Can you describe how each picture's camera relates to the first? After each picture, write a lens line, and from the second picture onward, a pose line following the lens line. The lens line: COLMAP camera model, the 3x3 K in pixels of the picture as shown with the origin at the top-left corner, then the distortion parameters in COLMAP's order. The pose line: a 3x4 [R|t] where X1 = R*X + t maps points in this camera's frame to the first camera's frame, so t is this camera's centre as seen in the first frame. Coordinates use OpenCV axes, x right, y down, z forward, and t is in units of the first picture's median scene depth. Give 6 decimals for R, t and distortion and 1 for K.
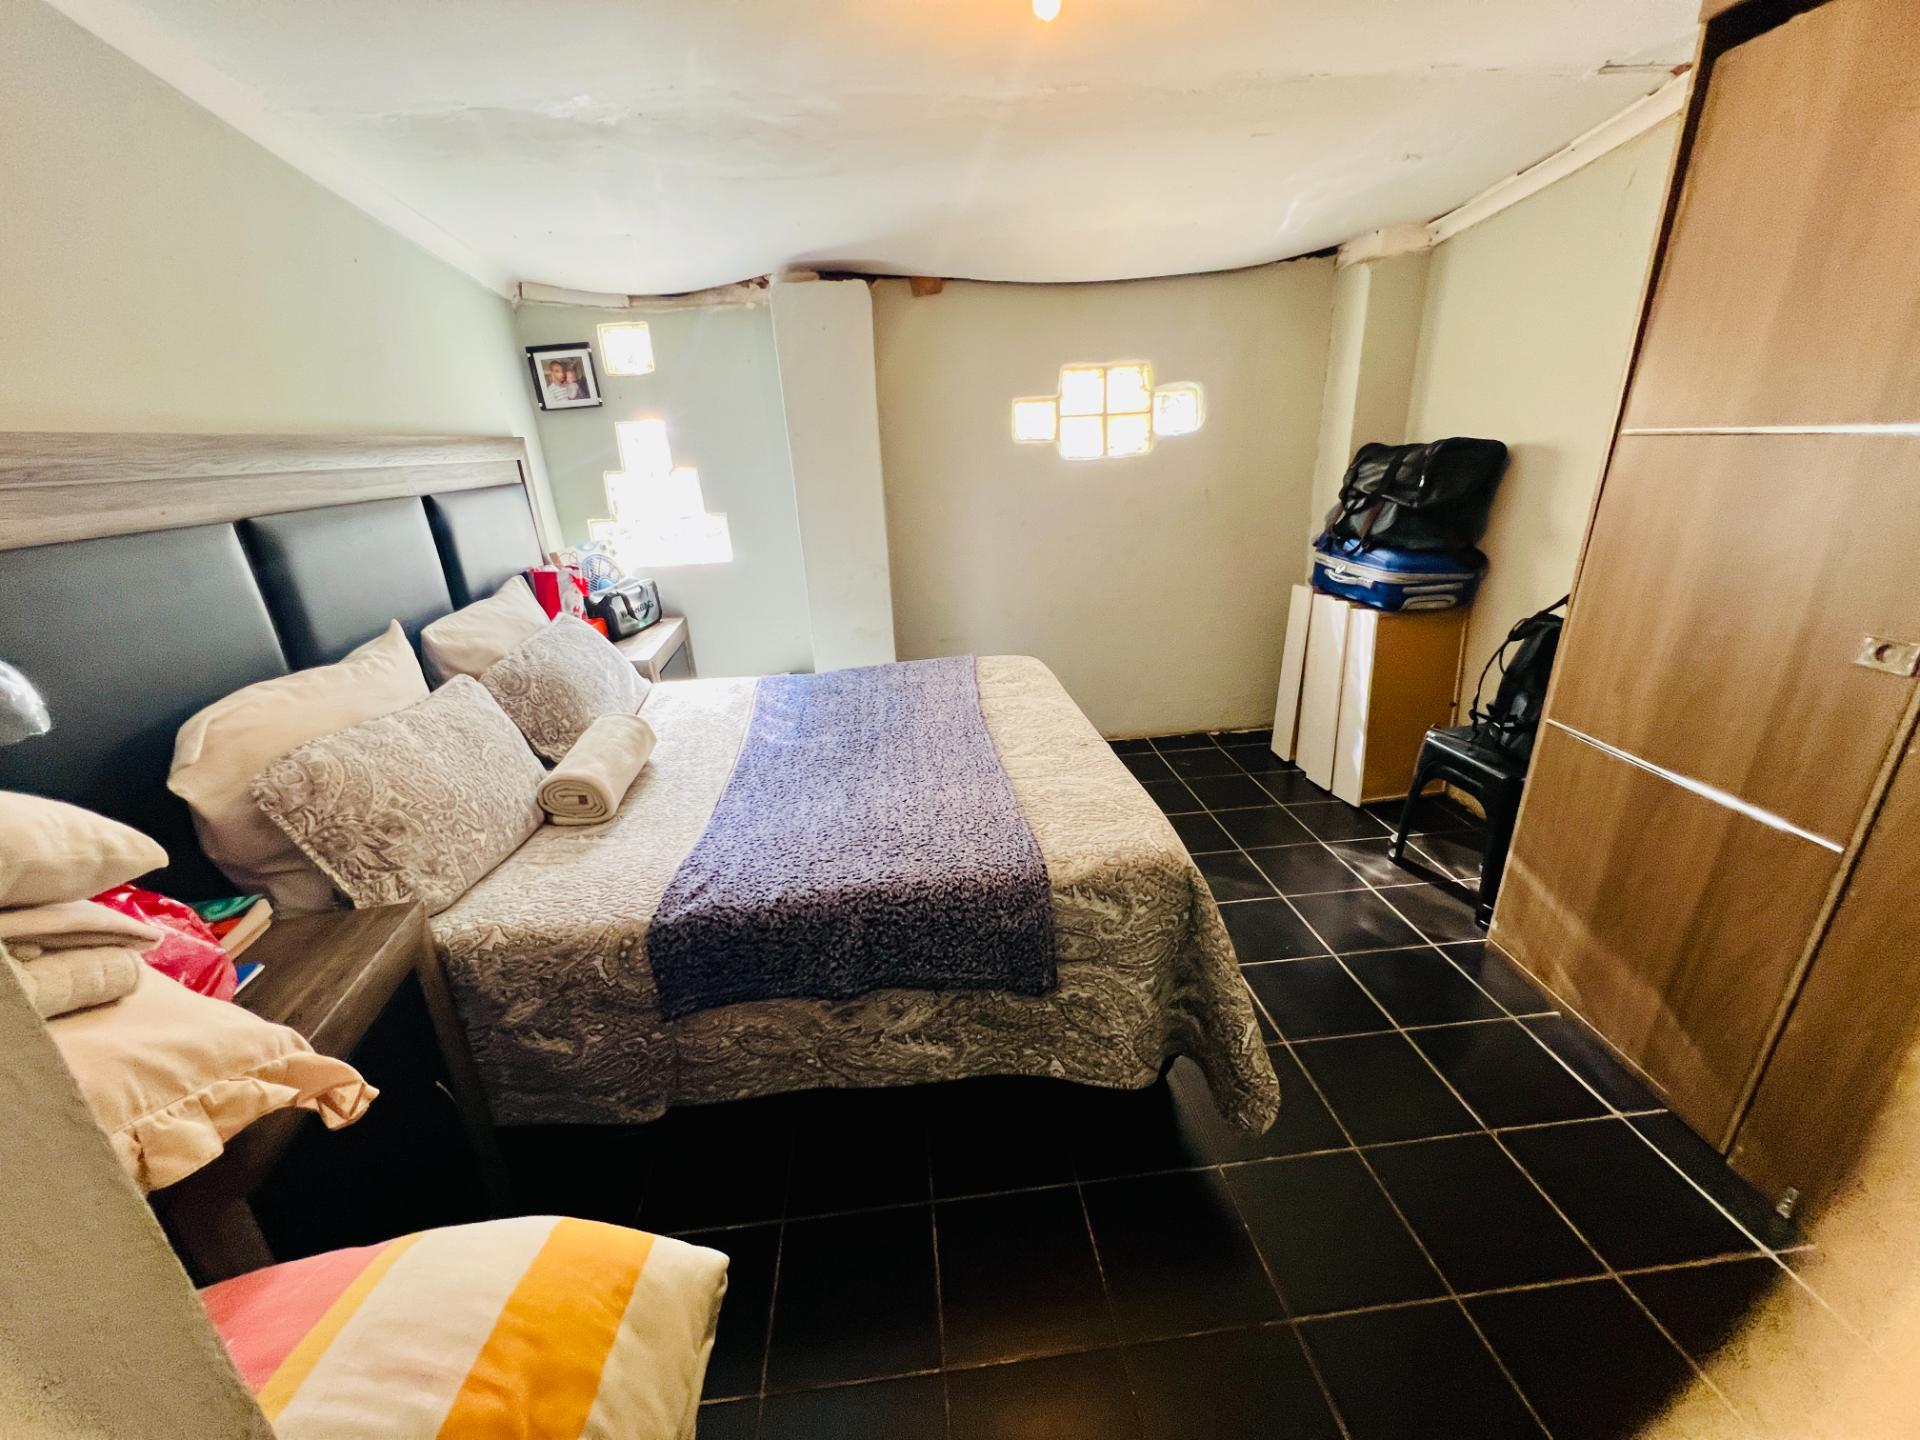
lens RADIAL K [[766.2, 0, 964.4], [0, 766.2, 719.1], [0, 0, 1]] dist [-0.003307, 0.000614]
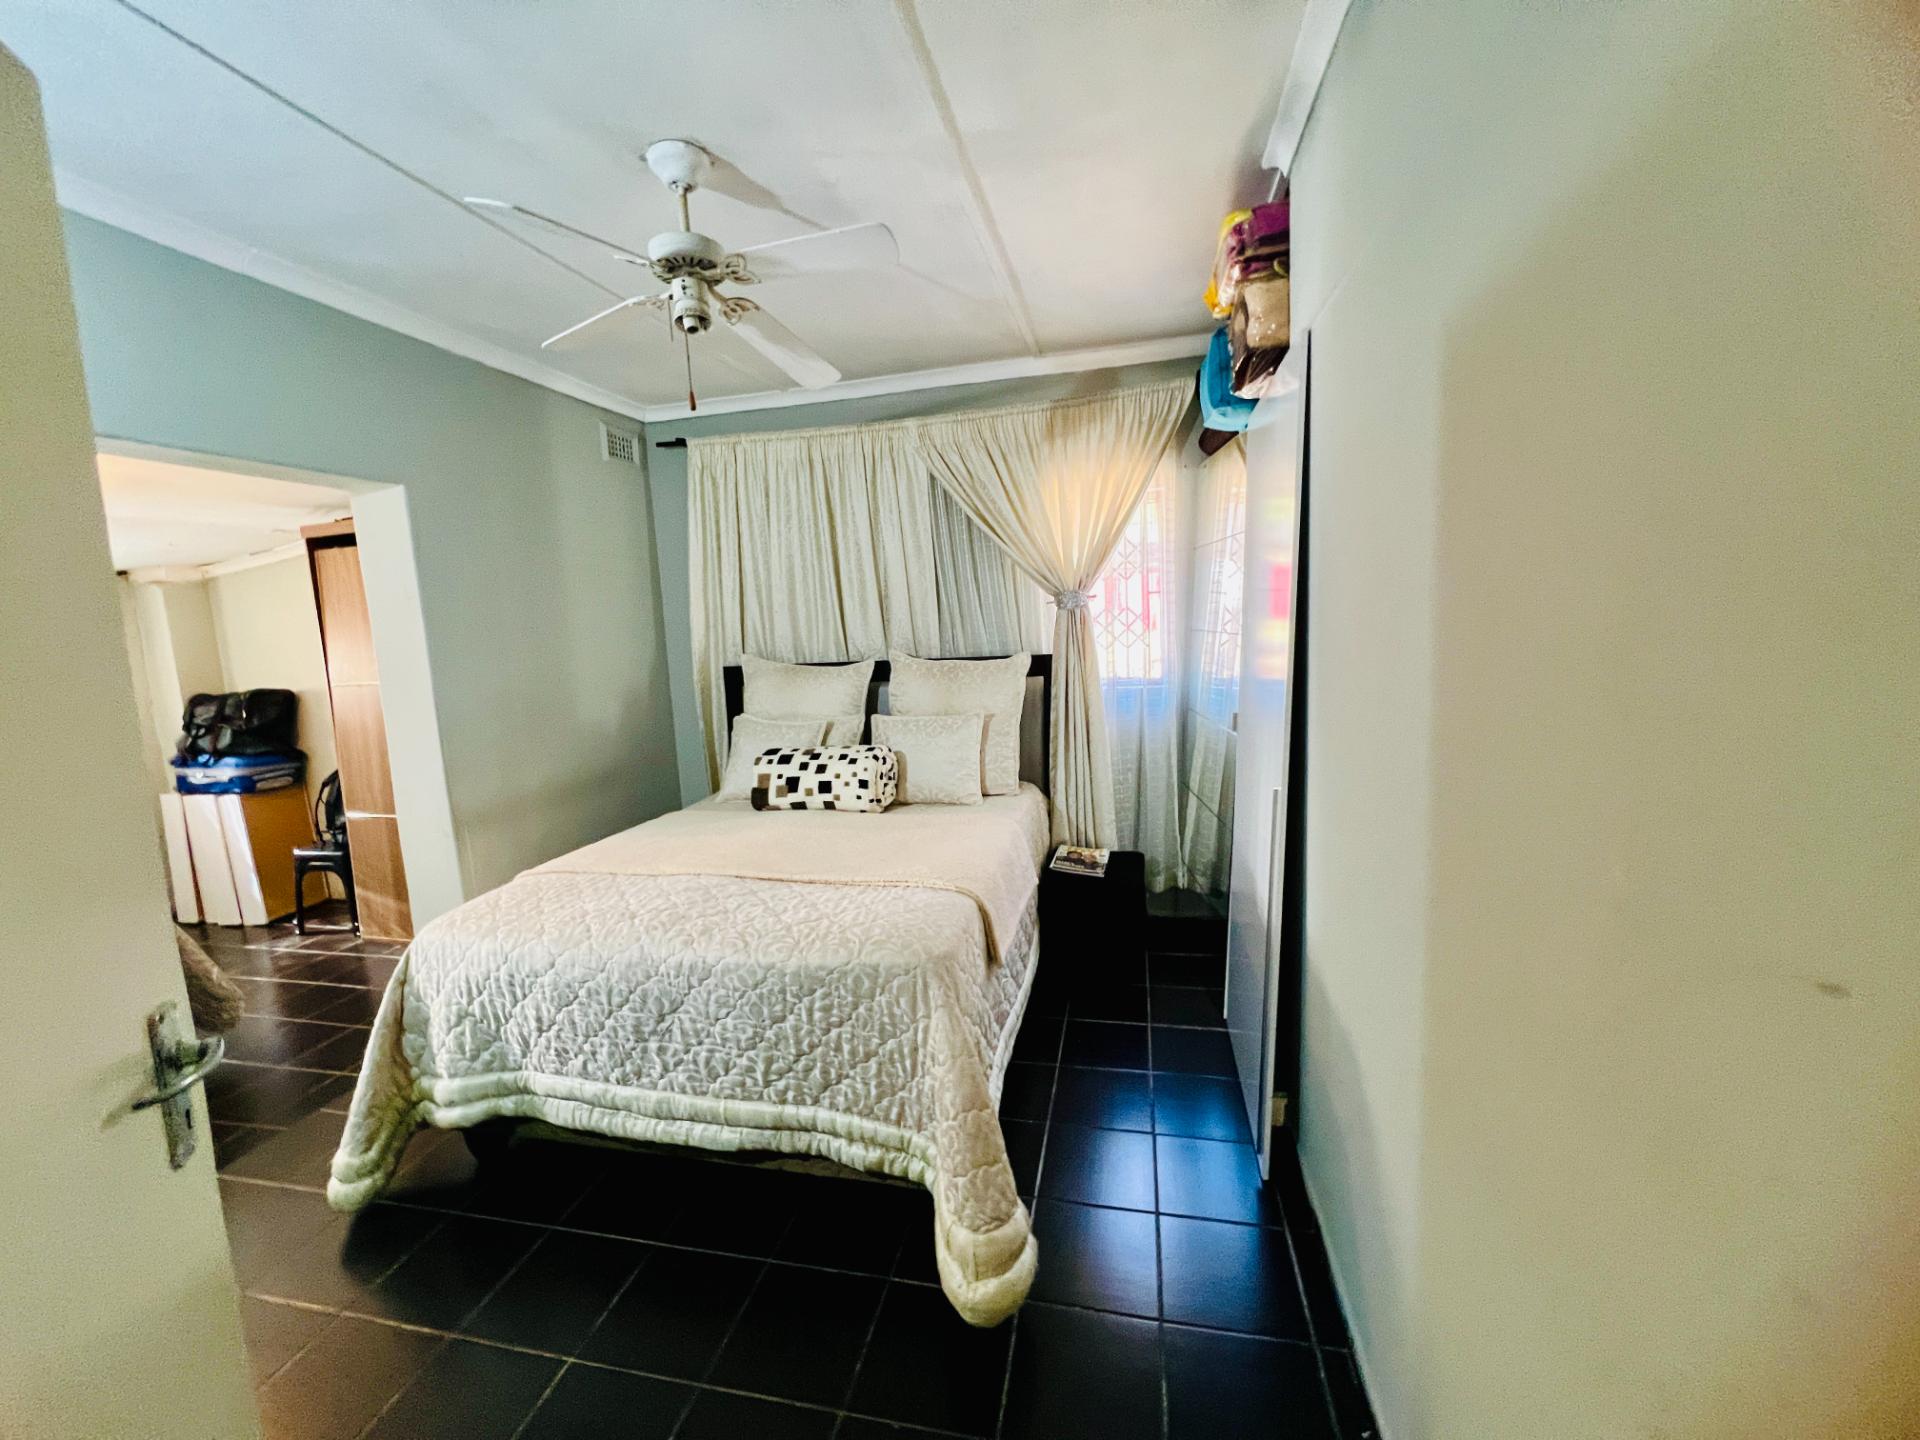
lens RADIAL K [[766.2, 0, 954.4], [0, 766.2, 717.5], [0, 0, 1]] dist [-0.003307, 0.000614]
pose [[0.324385, -0.090258, 0.941609, -0.436517], [0.361009, 0.931904, -0.035040, 0.292597], [-0.874327, 0.351296, 0.334879, -0.847865]]
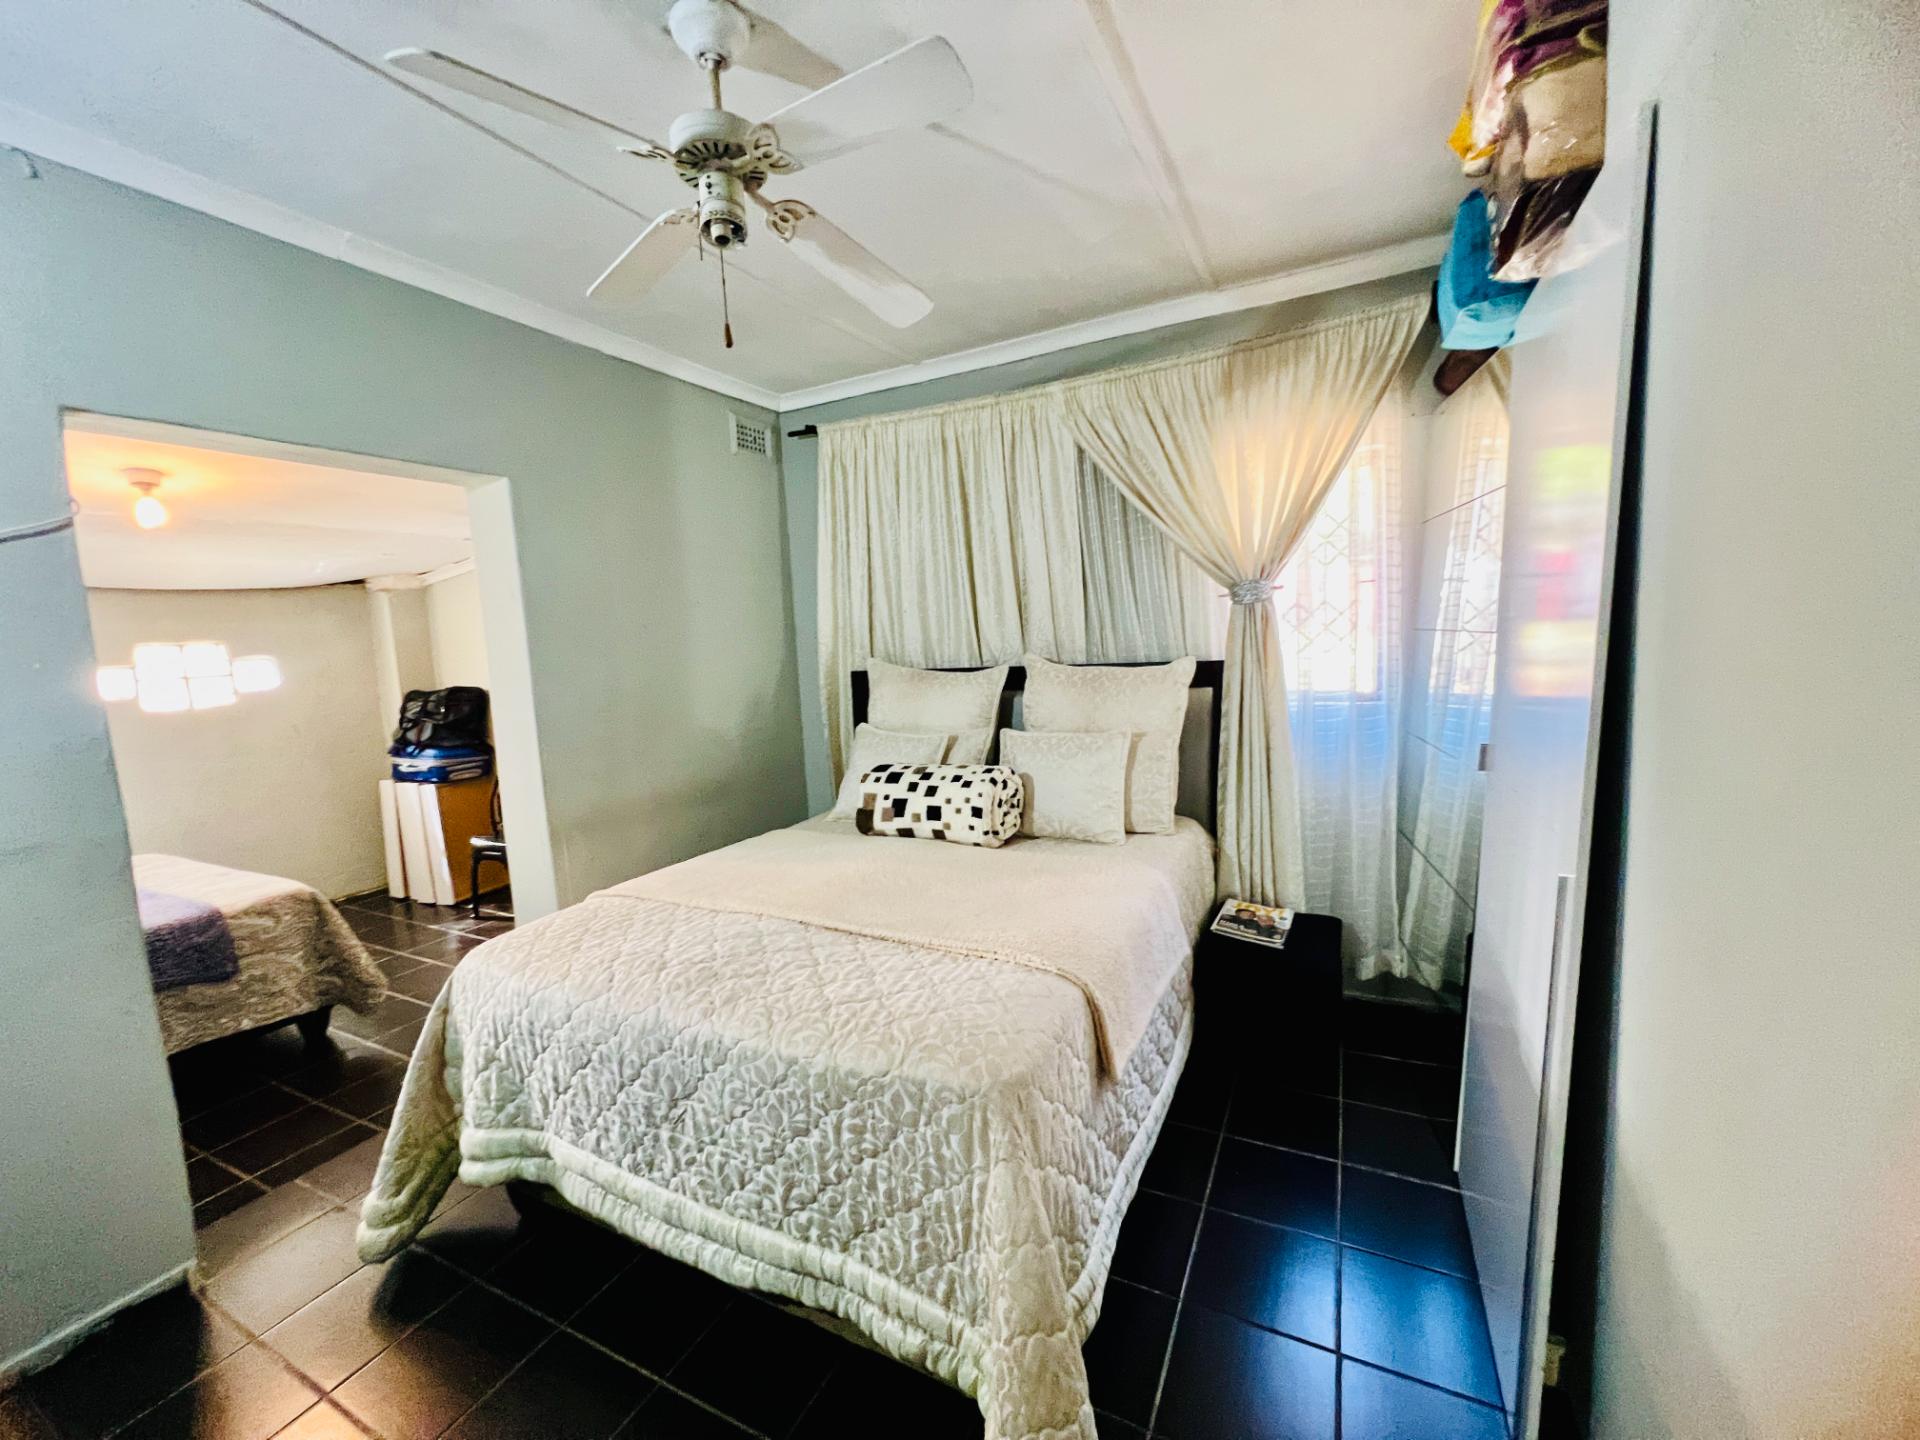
lens RADIAL K [[766.2, 0, 954.6], [0, 766.2, 716.9], [0, 0, 1]] dist [-0.003307, 0.000614]
pose [[0.541963, -0.067741, 0.837667, -0.242913], [0.315057, 0.940430, -0.127787, 0.297016], [-0.779111, 0.333169, 0.531021, -0.839134]]
